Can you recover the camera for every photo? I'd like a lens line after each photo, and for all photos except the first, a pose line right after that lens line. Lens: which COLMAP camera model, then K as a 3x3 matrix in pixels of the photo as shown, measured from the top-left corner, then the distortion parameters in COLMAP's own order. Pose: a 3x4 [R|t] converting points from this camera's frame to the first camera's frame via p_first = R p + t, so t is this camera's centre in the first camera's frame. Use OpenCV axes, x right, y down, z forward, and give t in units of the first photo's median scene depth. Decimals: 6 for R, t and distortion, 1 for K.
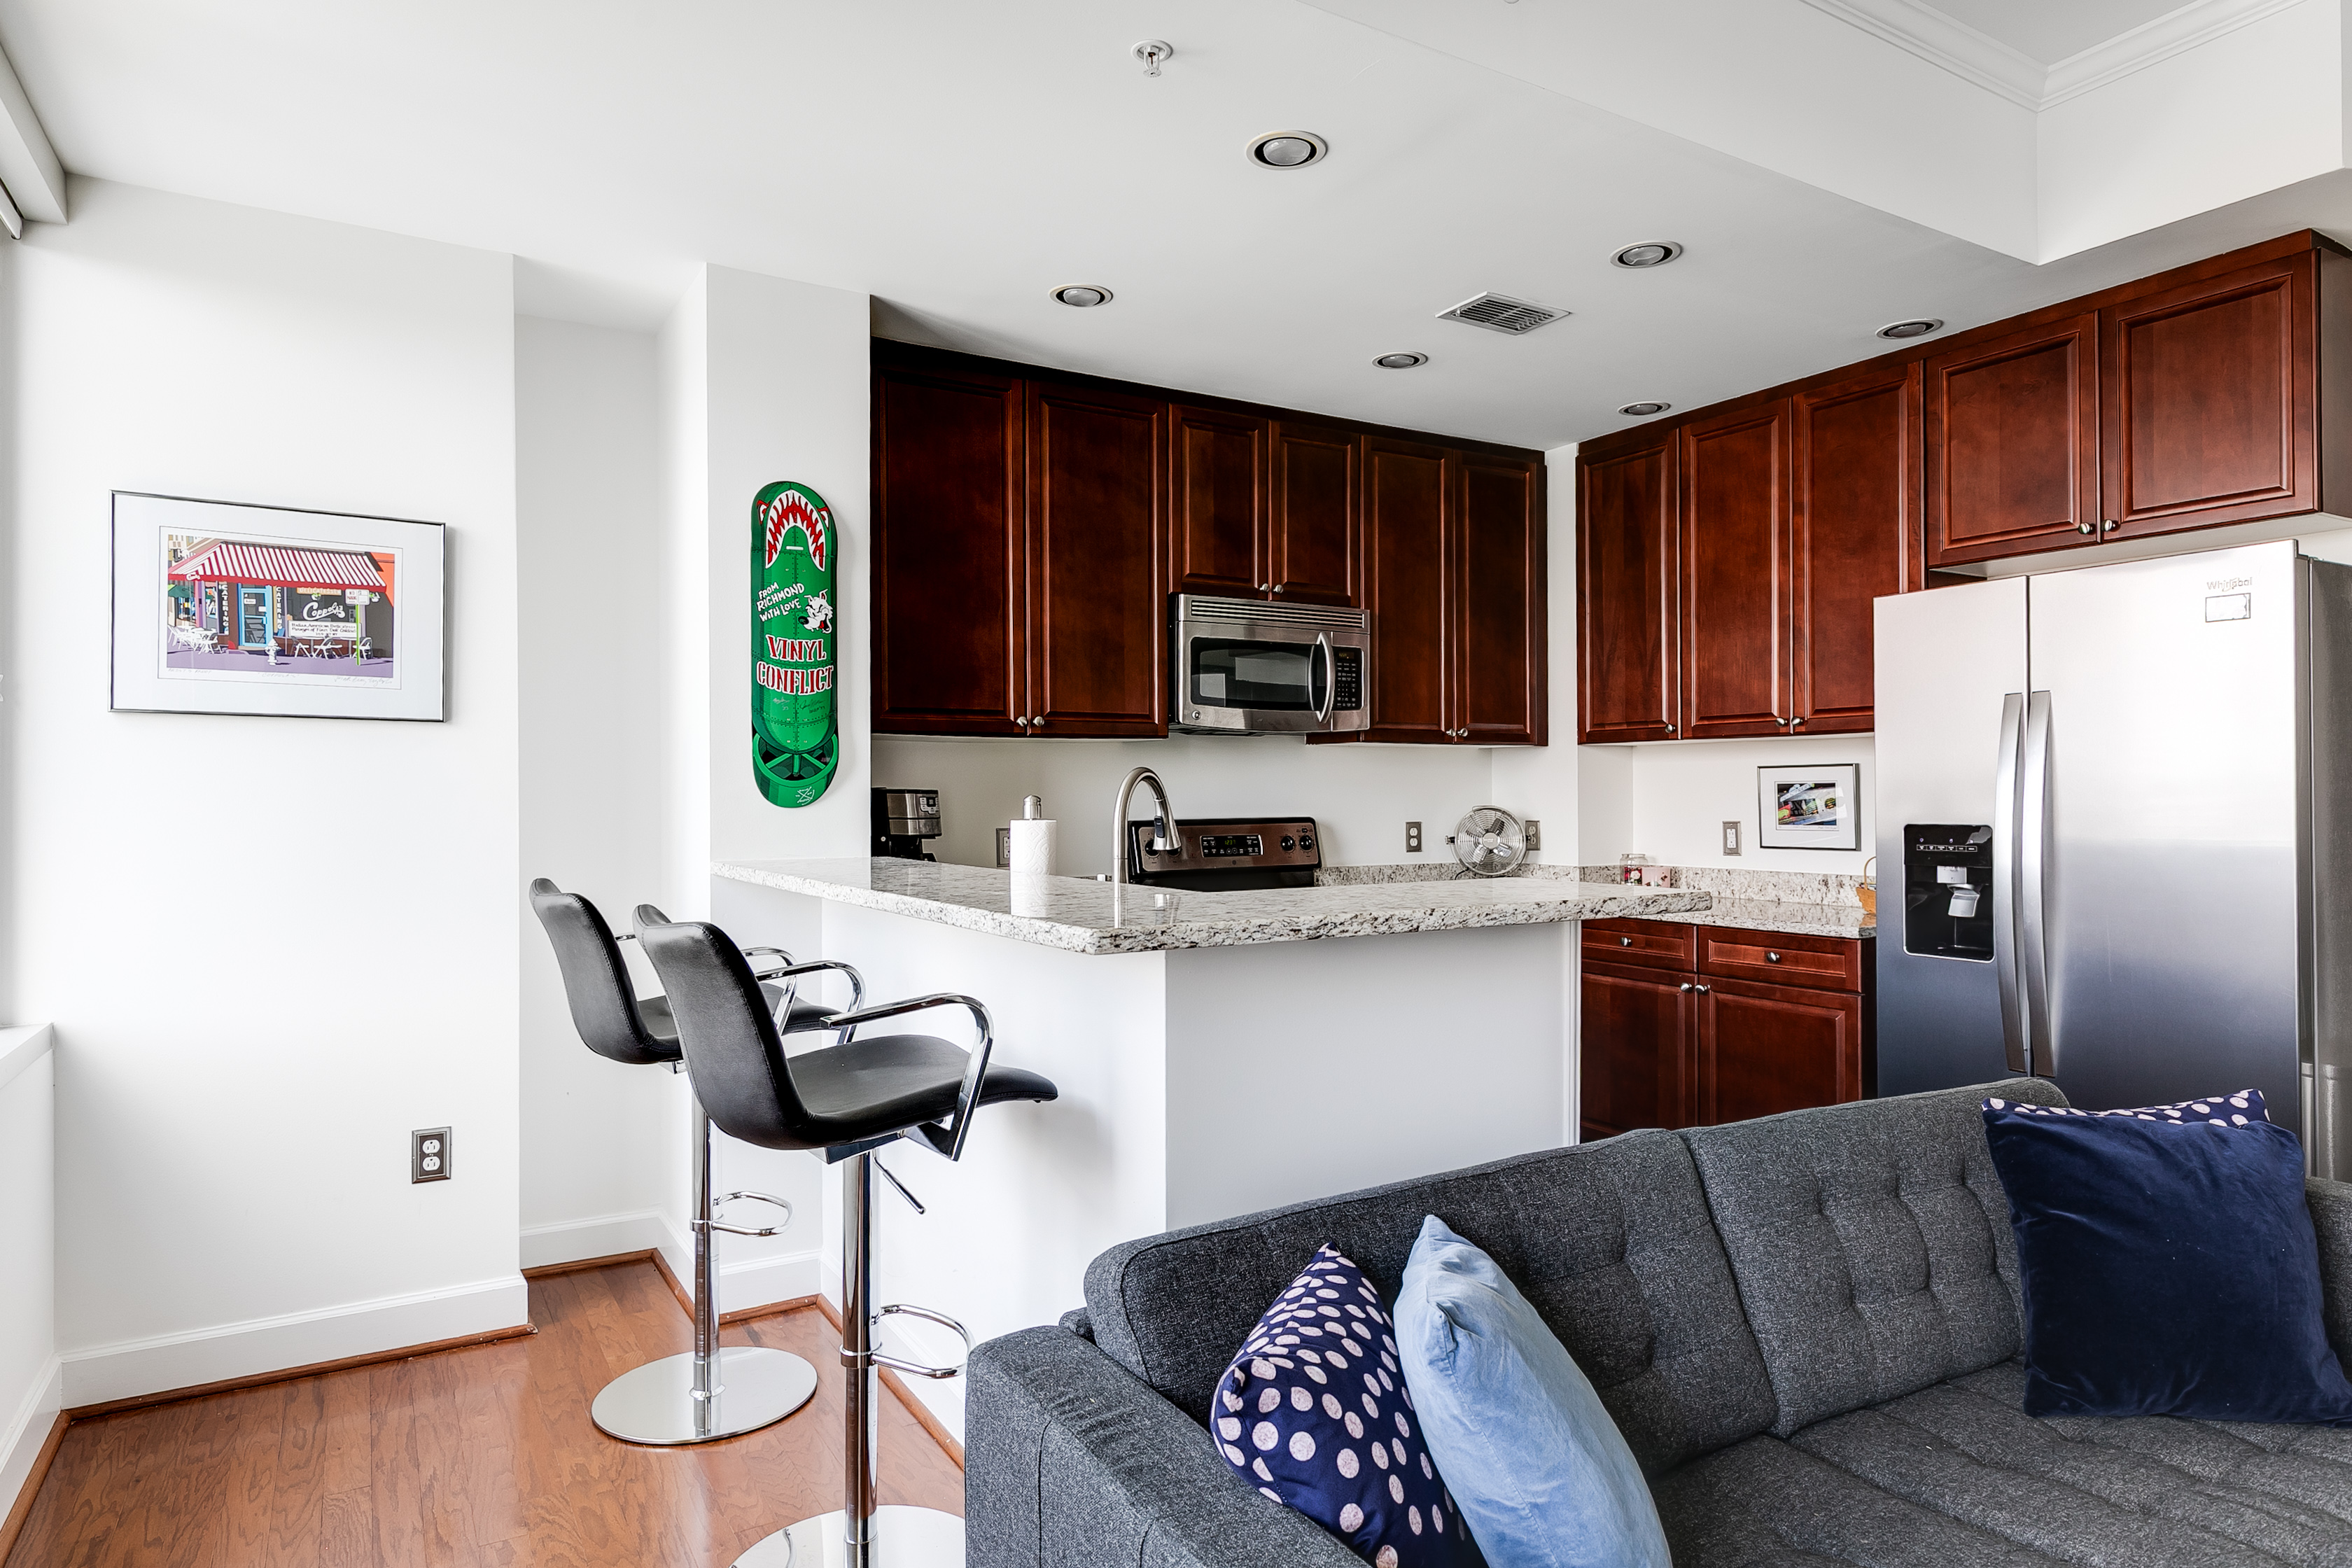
lens RADIAL K [[1366.5, 0, 1173.1], [0, 1366.5, 791.7], [0, 0, 1]] dist [-0.000033, -0.000604]
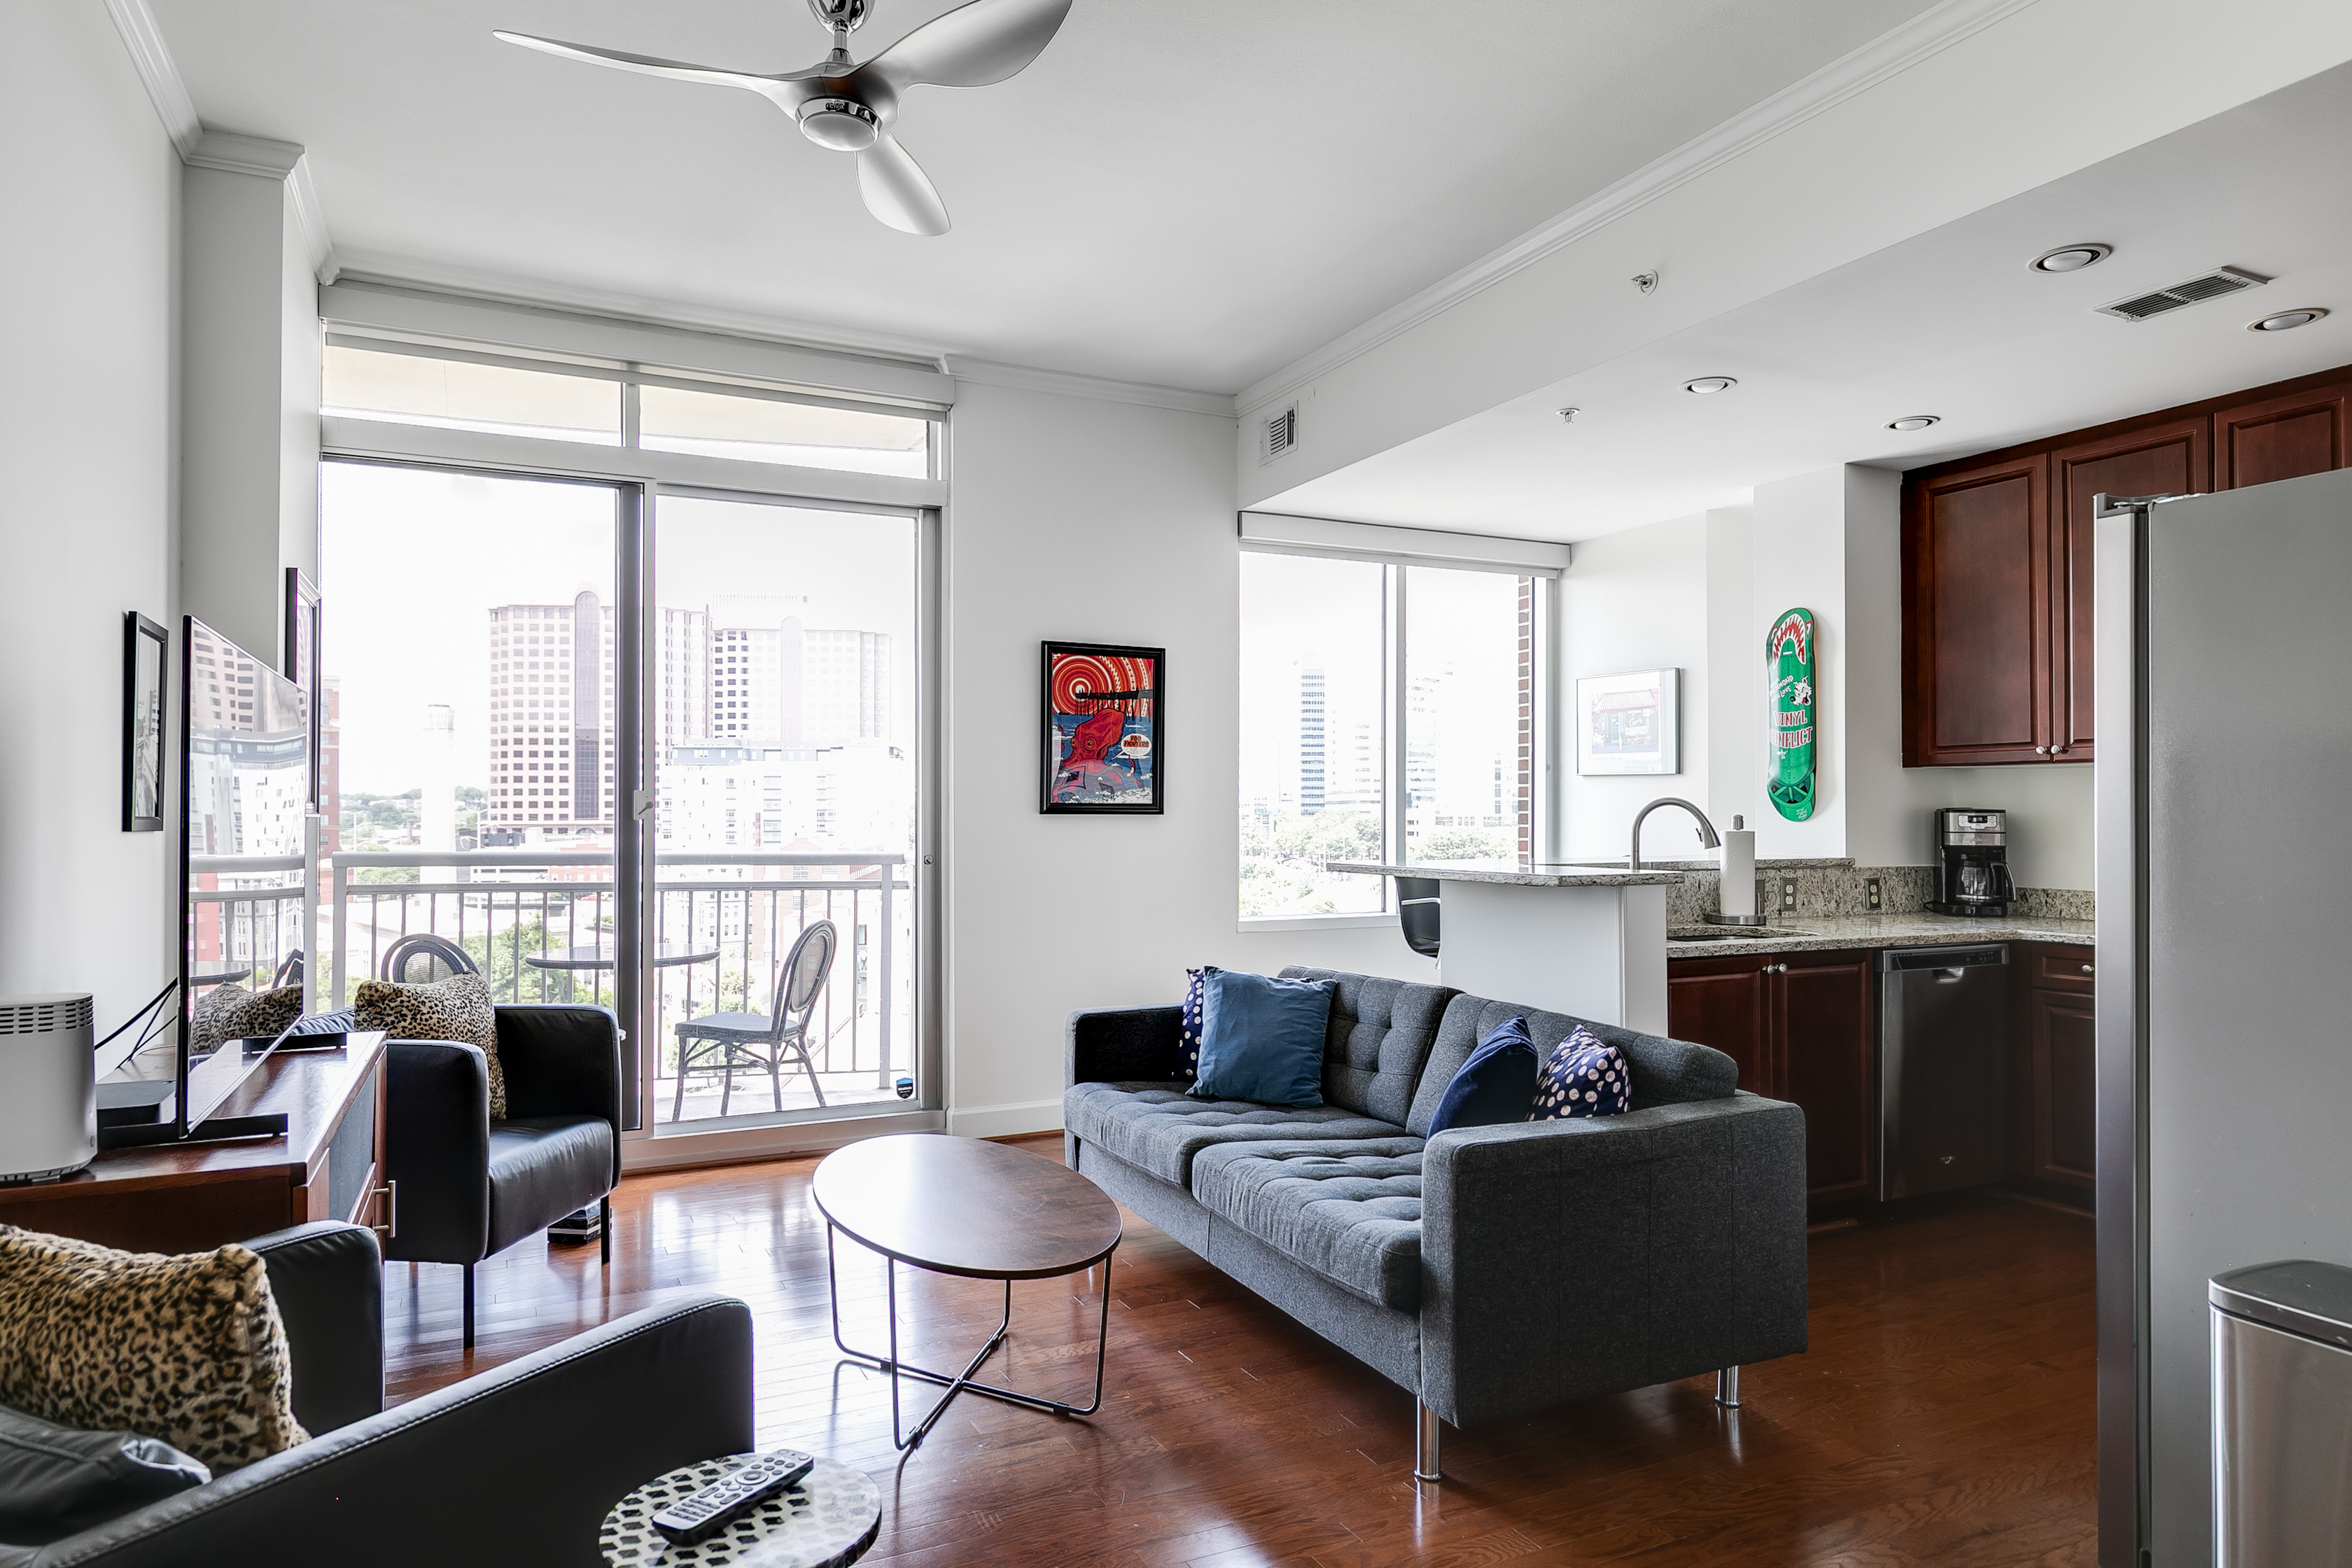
lens RADIAL K [[1412.6, 0, 1175.3], [0, 1412.6, 792.4], [0, 0, 1]] dist [-0.000762, -0.000141]
pose [[-0.086223, -0.010885, -0.996216, 1.348710], [0.000371, 0.999940, -0.010958, -0.004137], [0.996276, -0.001315, -0.086213, 0.445086]]
